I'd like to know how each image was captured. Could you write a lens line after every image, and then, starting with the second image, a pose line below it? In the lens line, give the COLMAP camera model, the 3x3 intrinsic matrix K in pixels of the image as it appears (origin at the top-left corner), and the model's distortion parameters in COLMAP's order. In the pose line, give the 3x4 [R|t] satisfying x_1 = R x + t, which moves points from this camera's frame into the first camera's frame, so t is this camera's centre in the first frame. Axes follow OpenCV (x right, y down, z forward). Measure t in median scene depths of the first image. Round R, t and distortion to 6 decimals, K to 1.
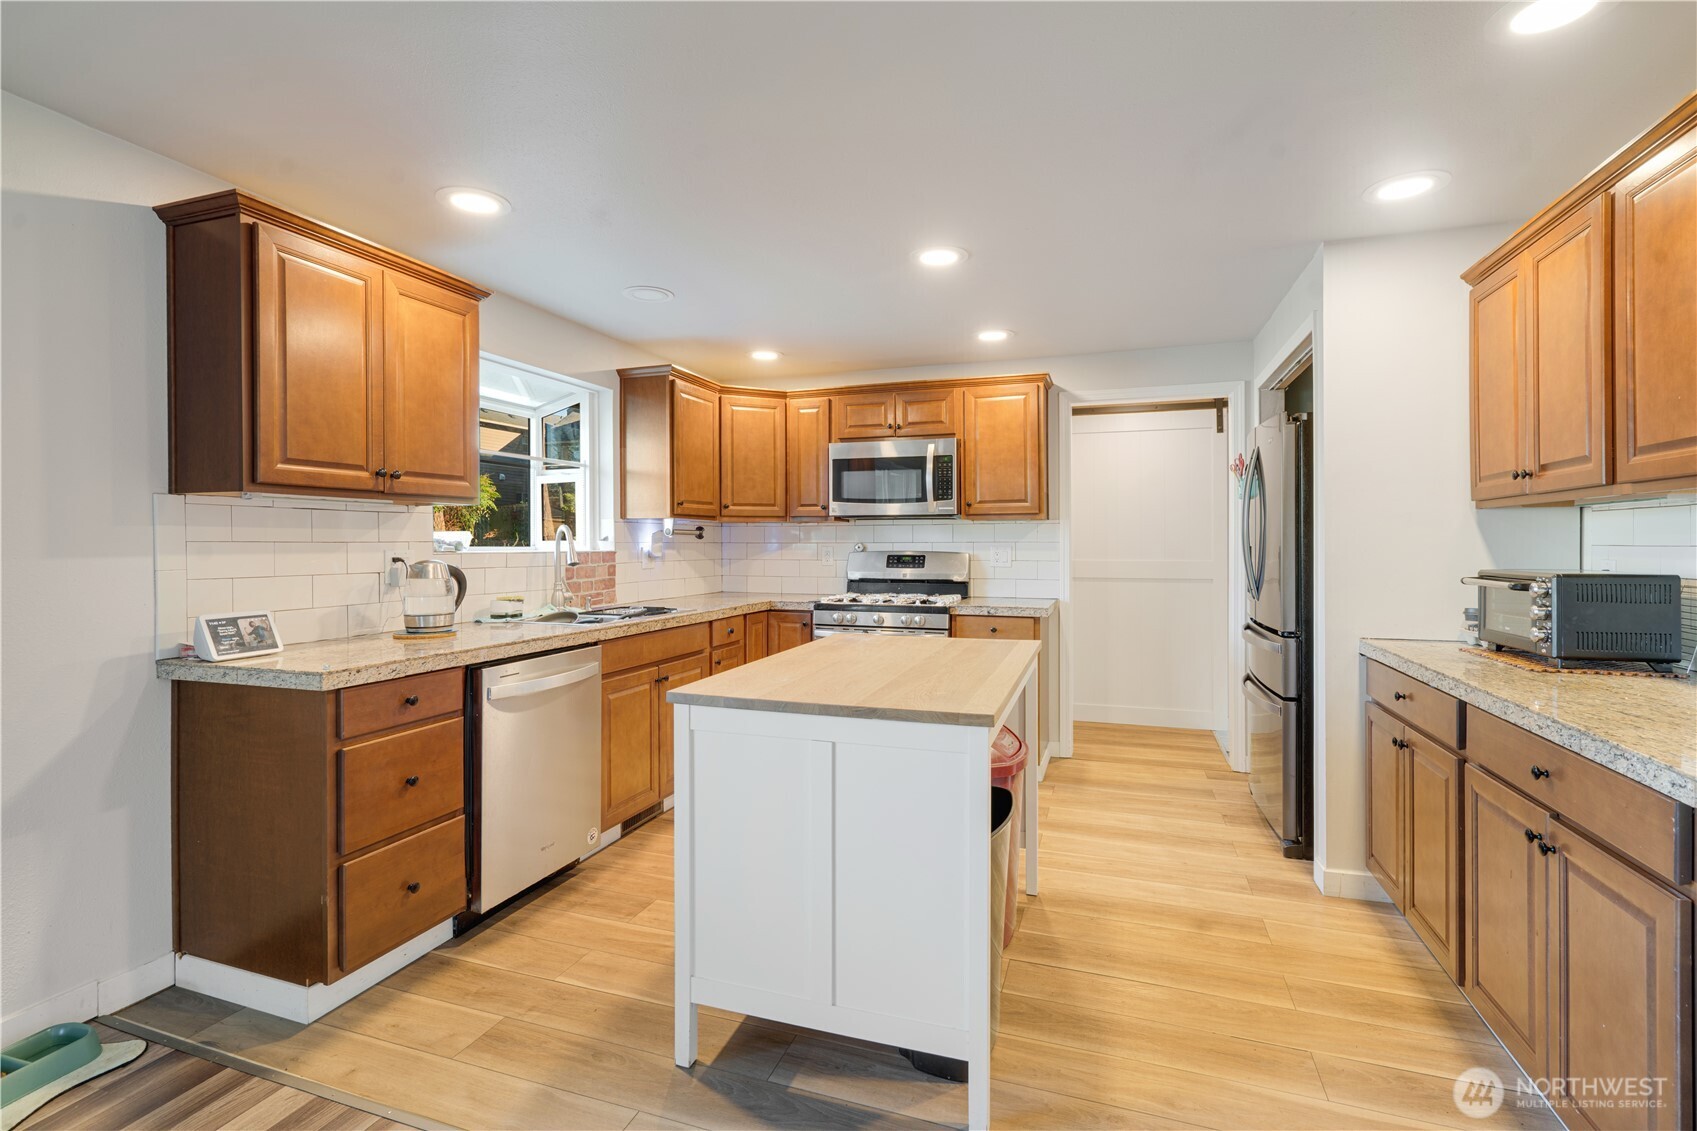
lens RADIAL K [[800.6, 0, 847.0], [0, 800.6, 542.7], [0, 0, 1]] dist [-0.000113, -0.000067]
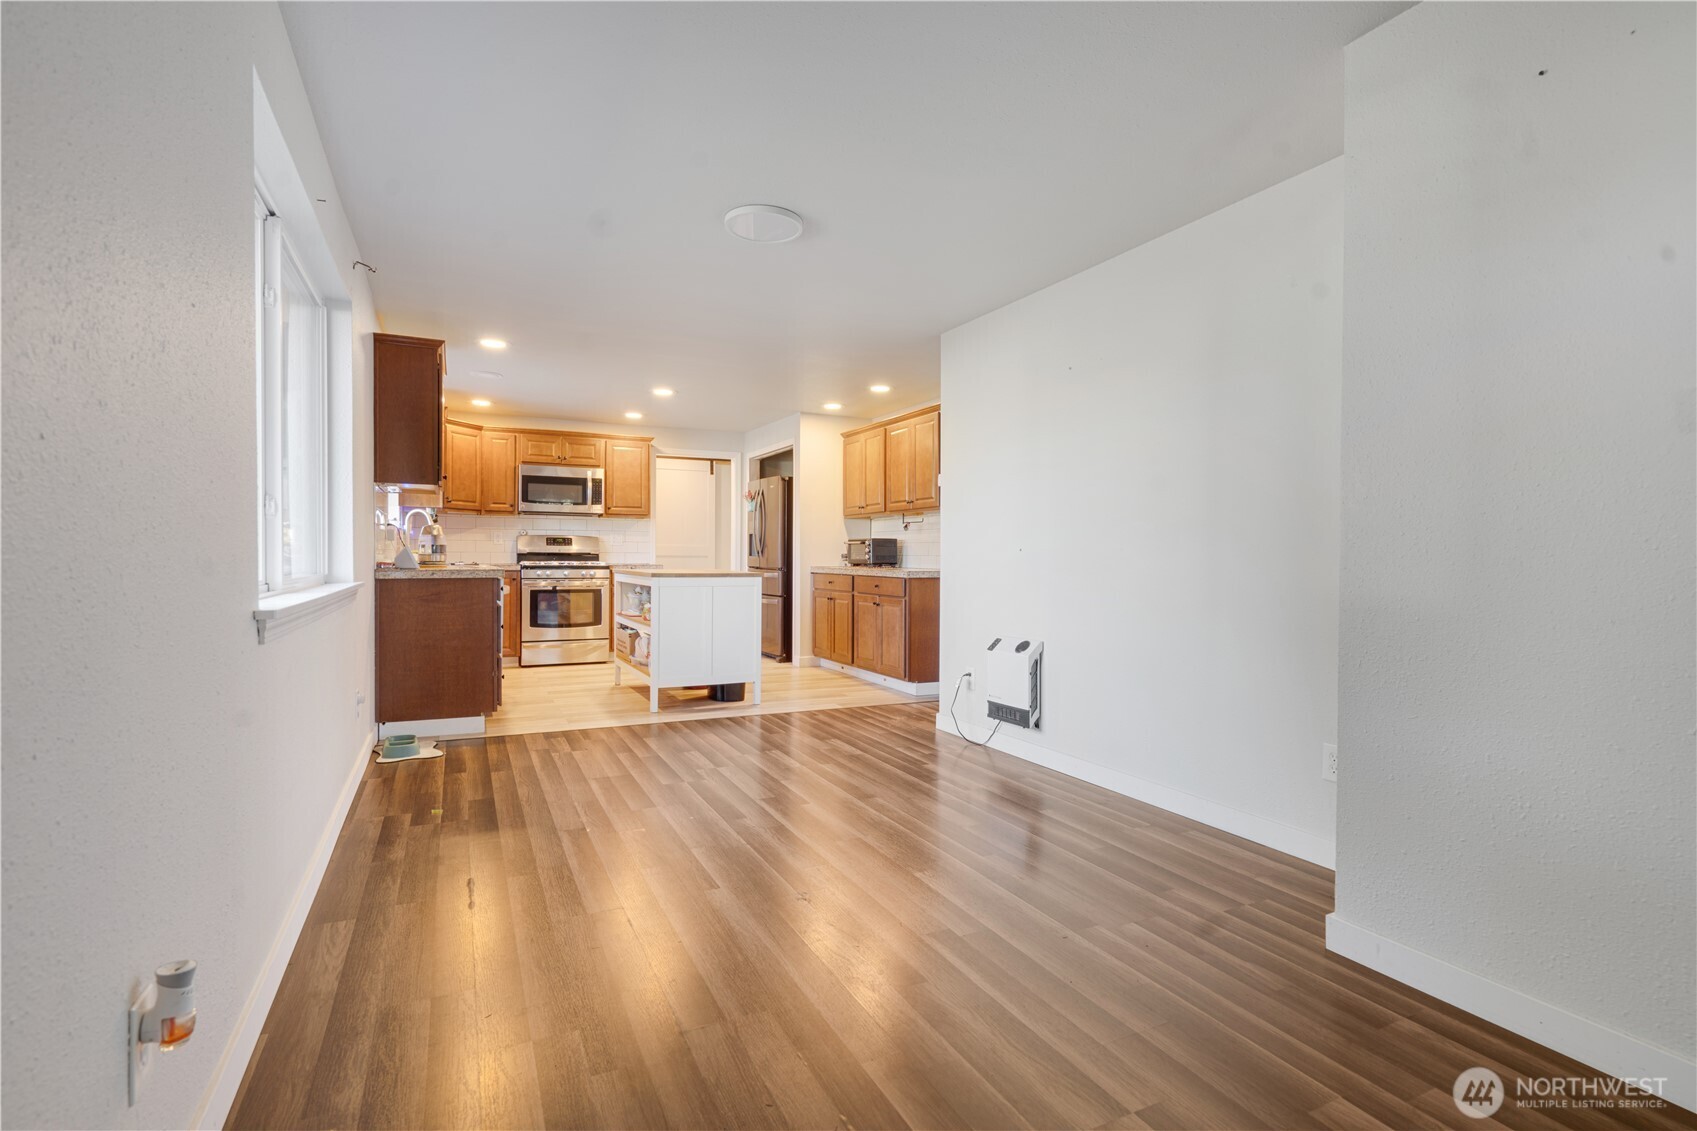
lens RADIAL K [[775.6, 0, 855.1], [0, 775.6, 572.1], [0, 0, 1]] dist [-0.002783, -0.000535]
pose [[0.696207, -0.010453, 0.717765, -0.685801], [-0.006398, 0.999764, 0.020765, 0.052832], [-0.717813, -0.019049, 0.695976, -0.553086]]
